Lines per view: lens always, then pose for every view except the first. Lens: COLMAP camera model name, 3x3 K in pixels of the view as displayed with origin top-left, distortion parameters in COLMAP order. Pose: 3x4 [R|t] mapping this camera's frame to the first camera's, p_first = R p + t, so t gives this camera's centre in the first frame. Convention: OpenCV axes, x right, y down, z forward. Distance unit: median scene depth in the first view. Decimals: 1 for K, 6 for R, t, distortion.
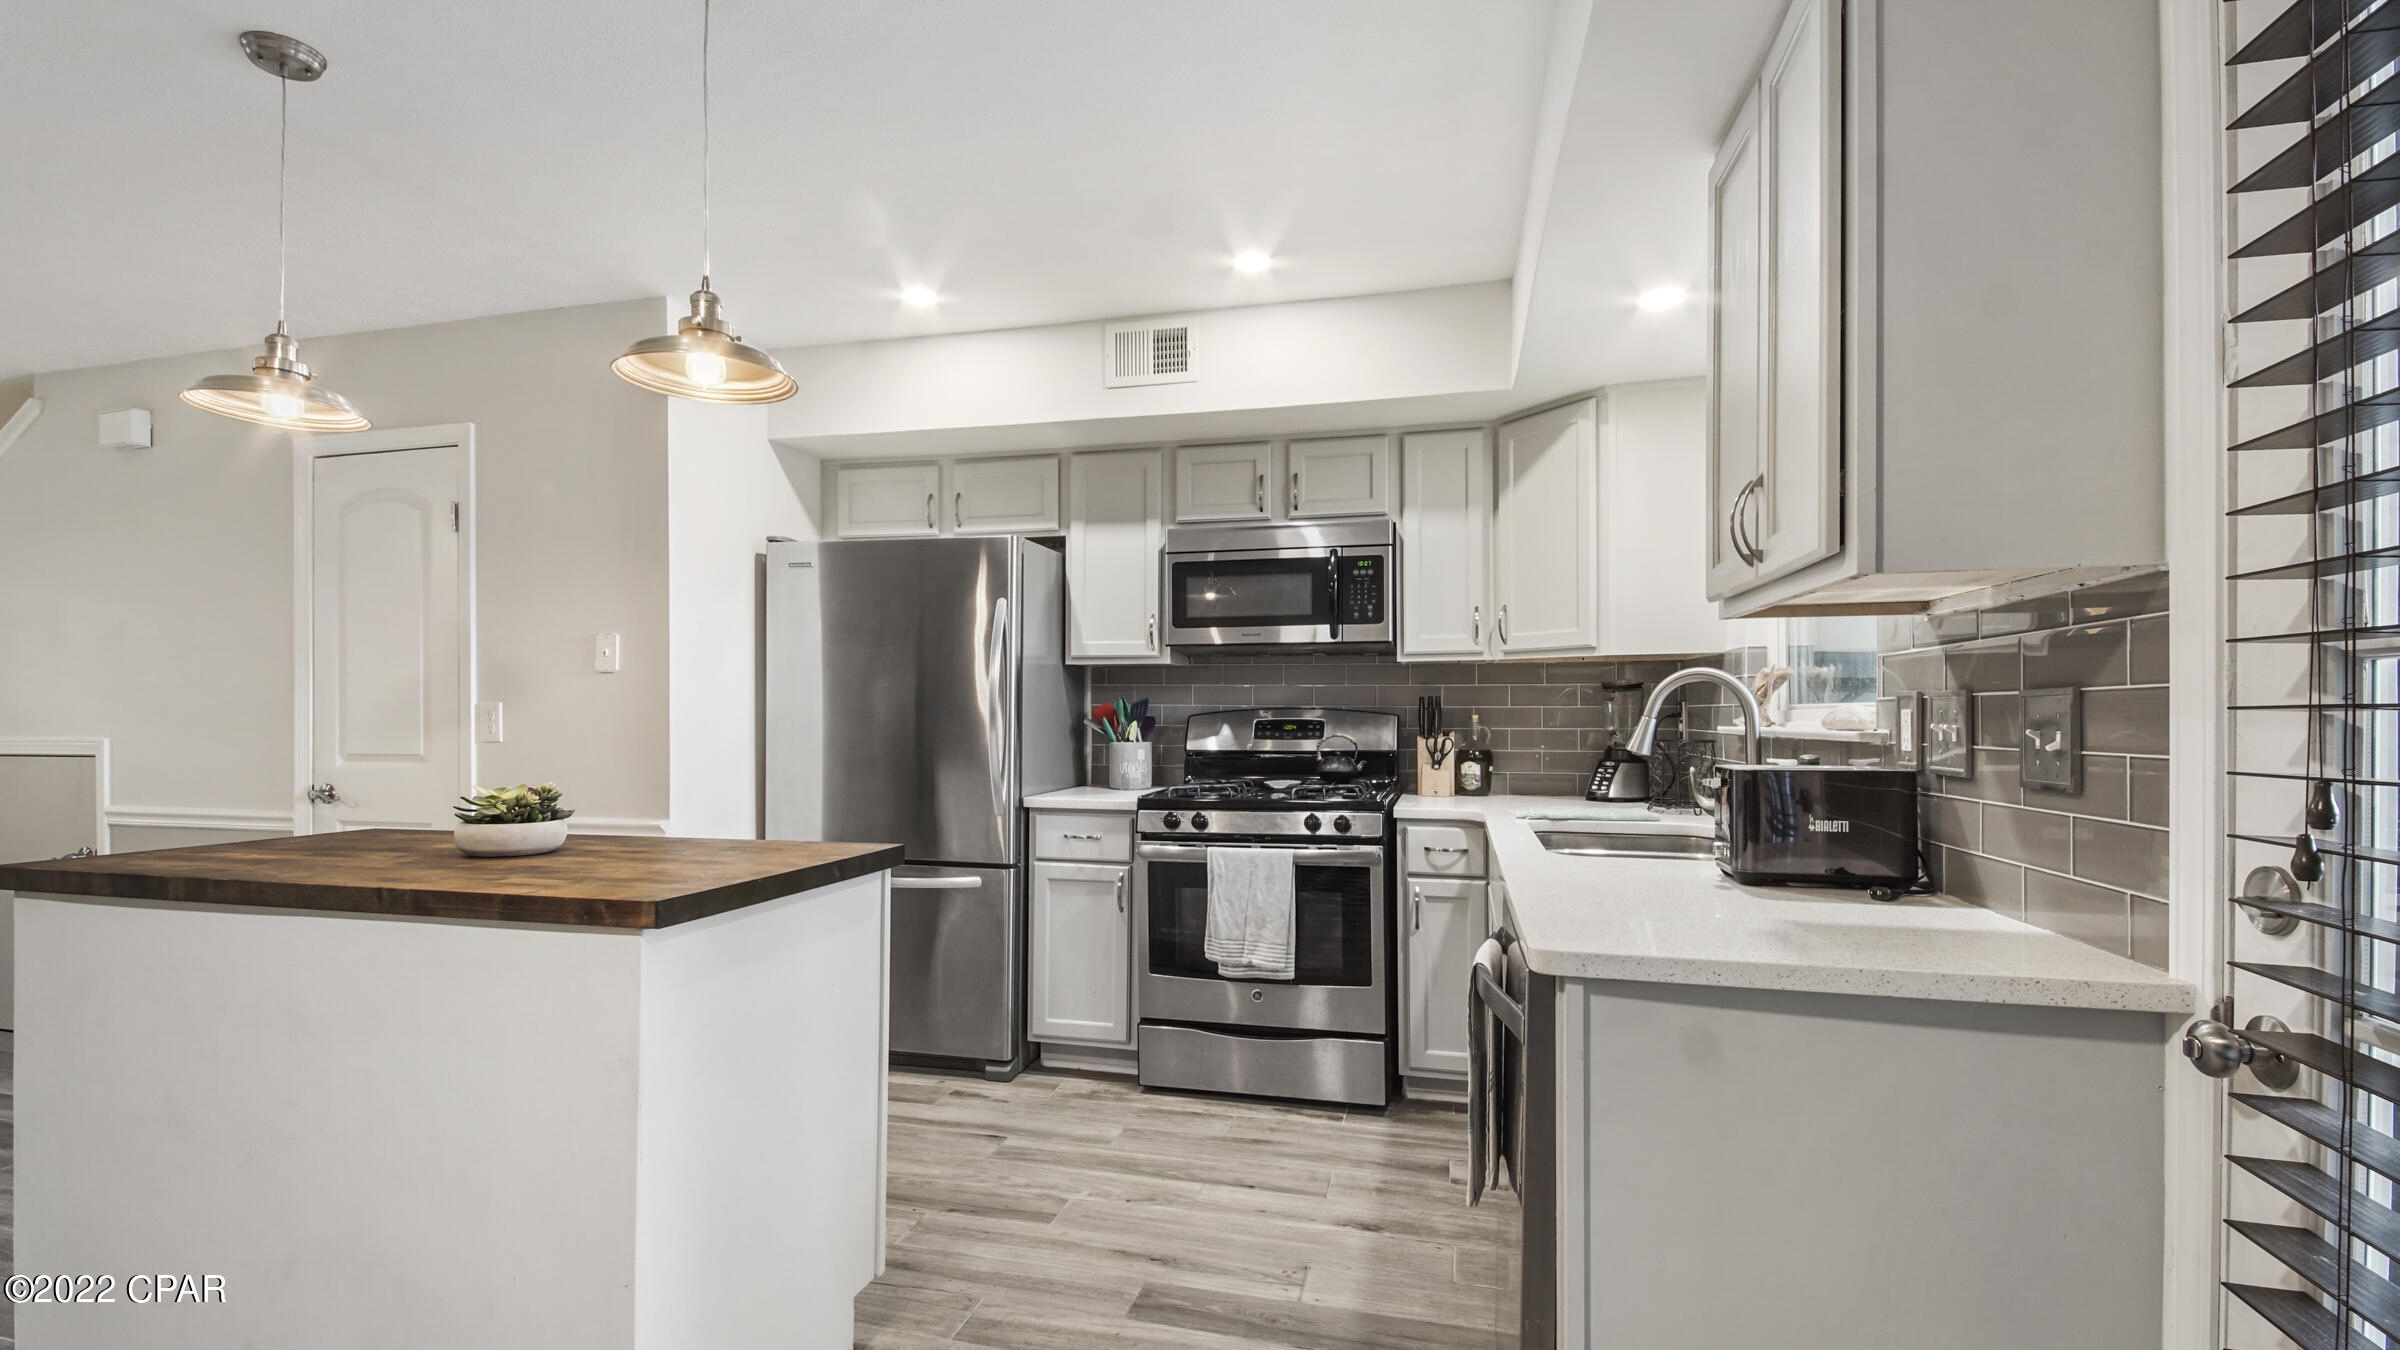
lens RADIAL K [[1054.6, 0, 1202.7], [0, 1054.6, 702.7], [0, 0, 1]] dist [0.024238, -0.015811]
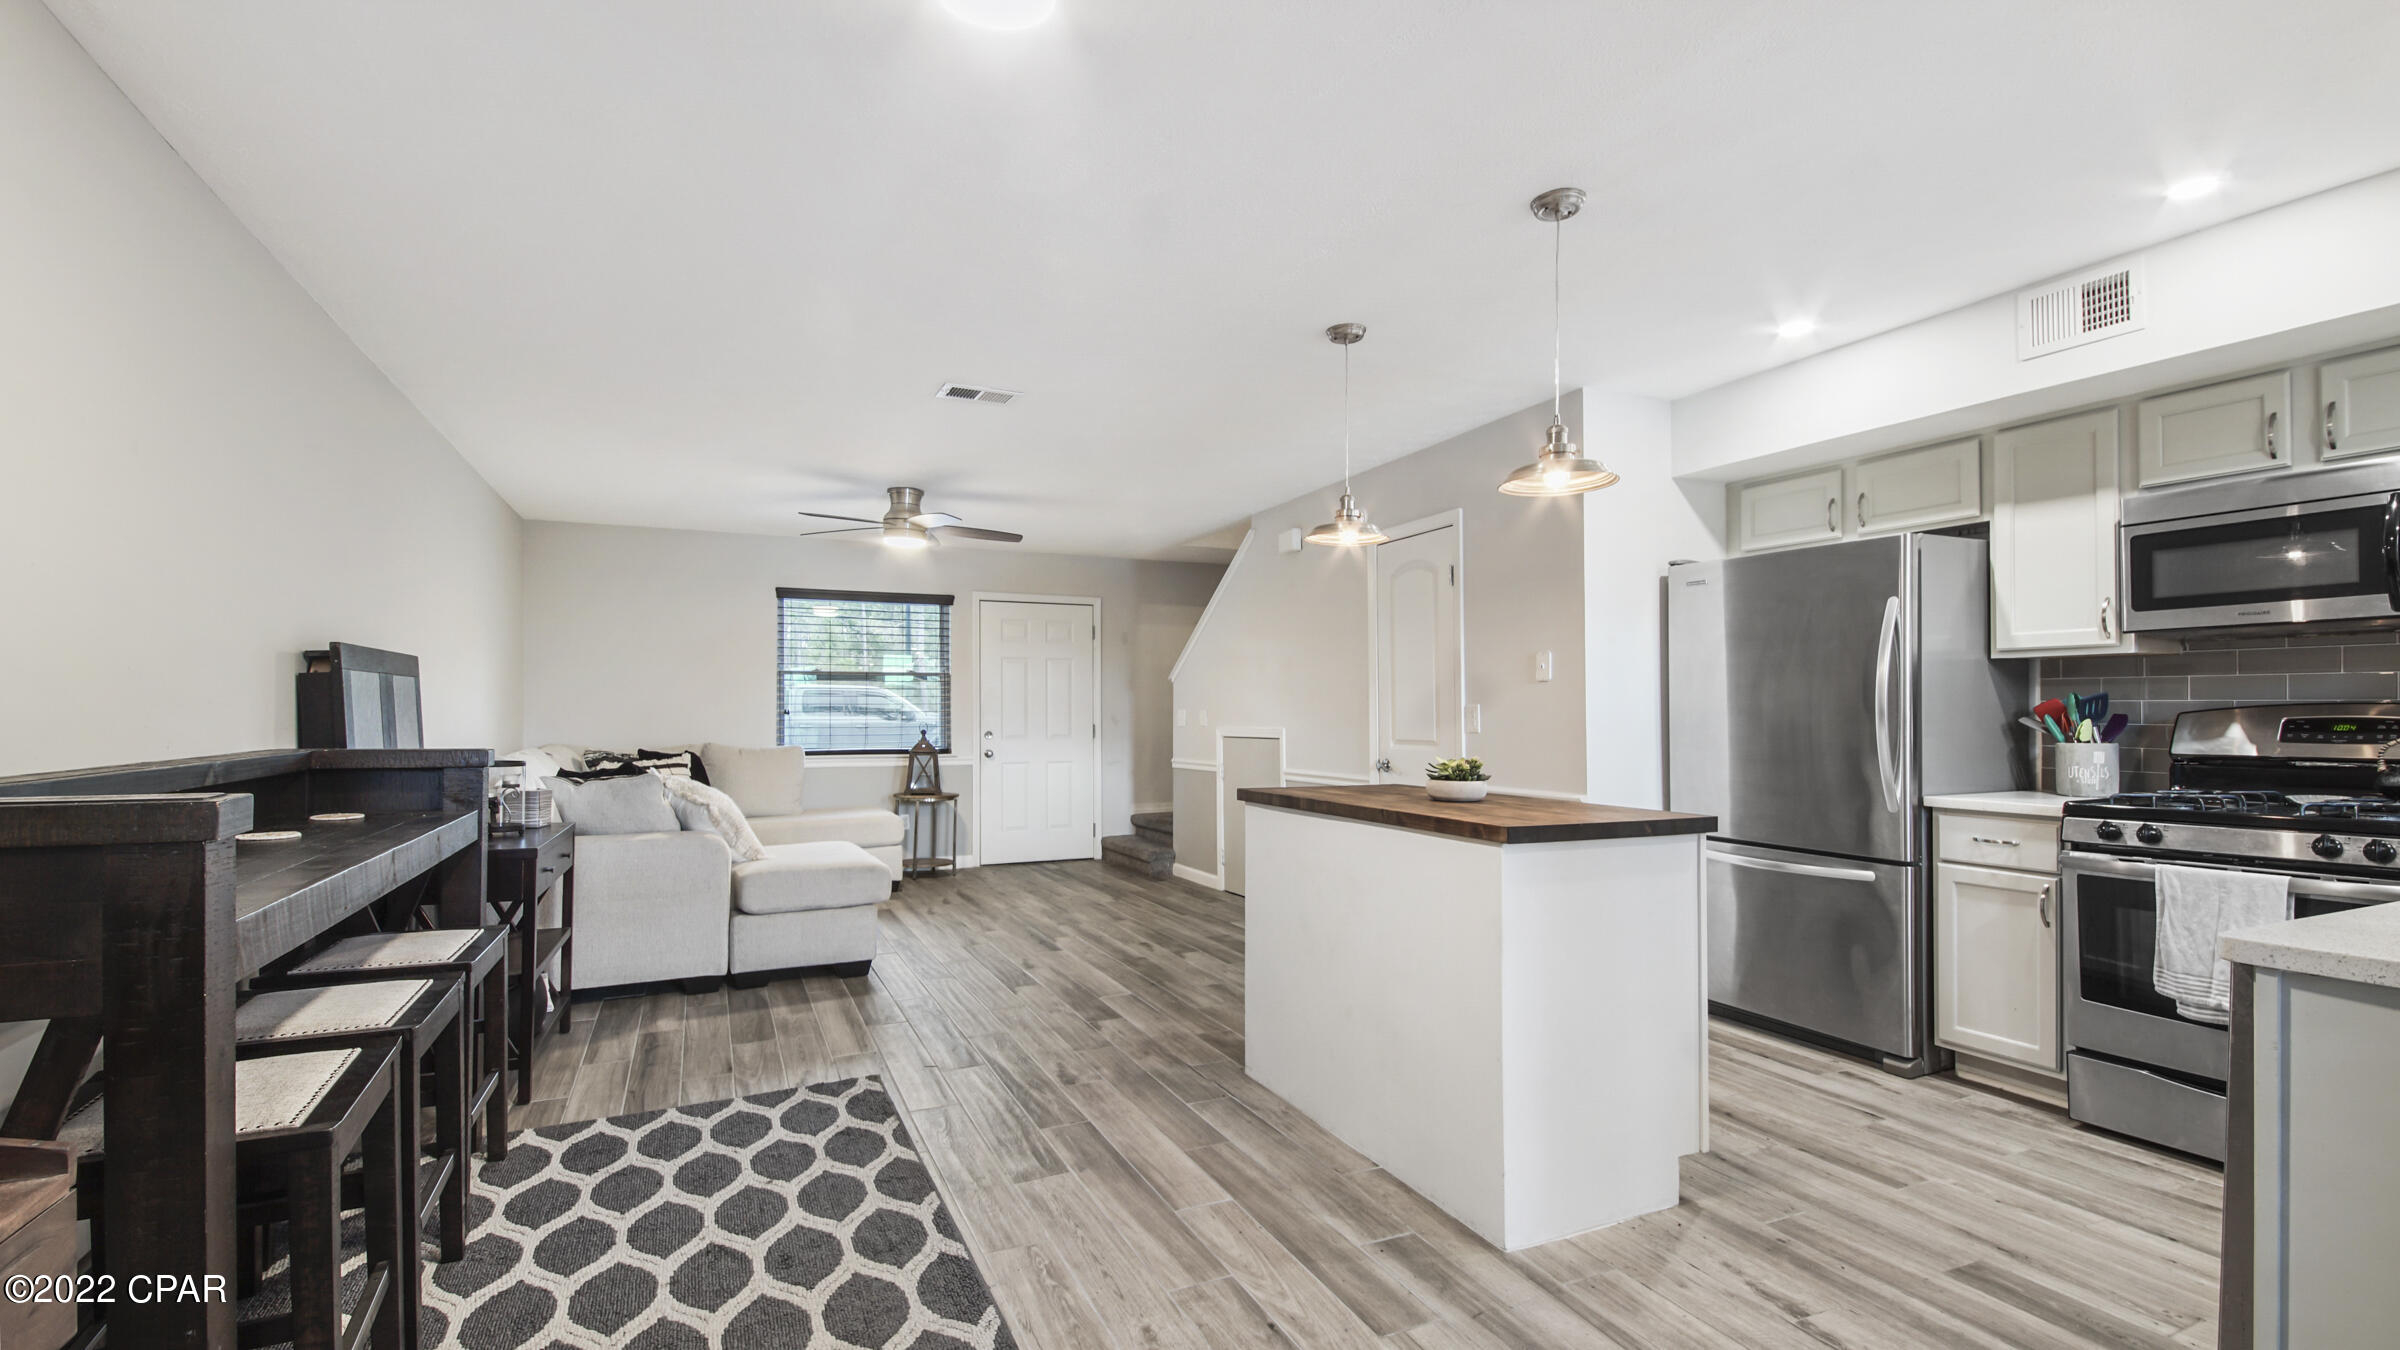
lens RADIAL K [[1054.6, 0, 1201.5], [0, 1054.6, 687.1], [0, 0, 1]] dist [0.024238, -0.015811]
pose [[0.633275, -0.021250, -0.773635, 0.178110], [0.010695, 0.999768, -0.018708, -0.001068], [0.773853, 0.003573, 0.633355, -0.157769]]
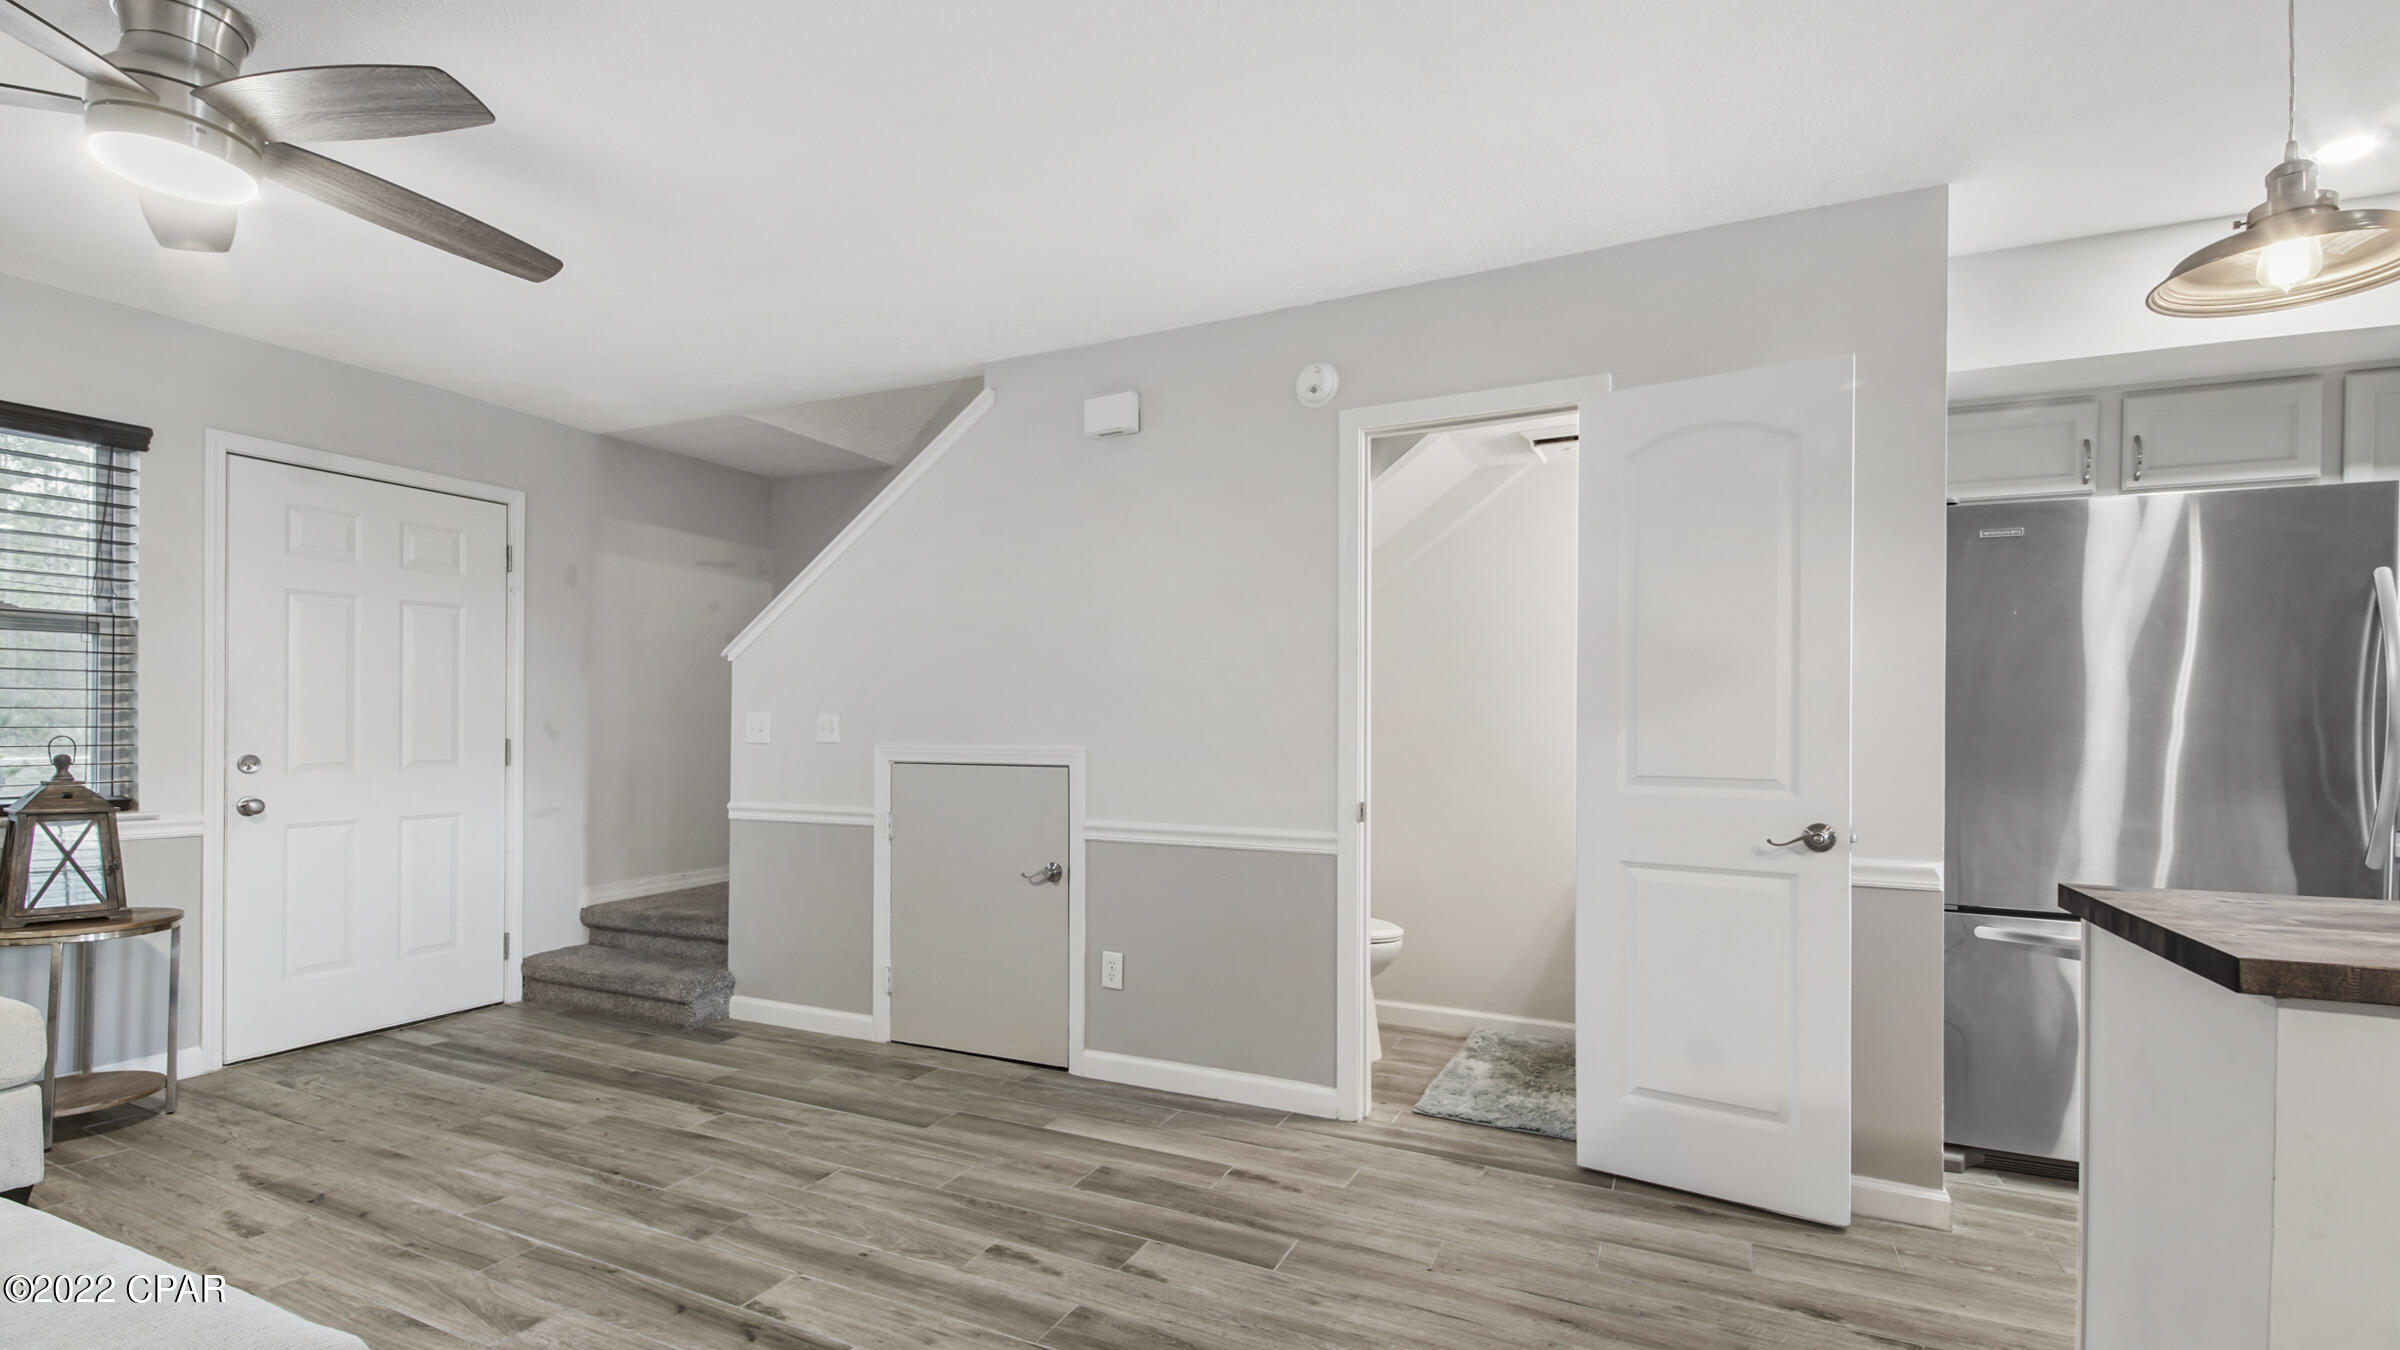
lens RADIAL K [[1054.6, 0, 1197.7], [0, 1054.6, 708.9], [0, 0, 1]] dist [0.024238, -0.015811]
pose [[0.981550, 0.003124, -0.191182, -0.813660], [-0.004125, 0.999980, -0.004839, 0.004562], [0.191163, 0.005538, 0.981543, 0.117119]]
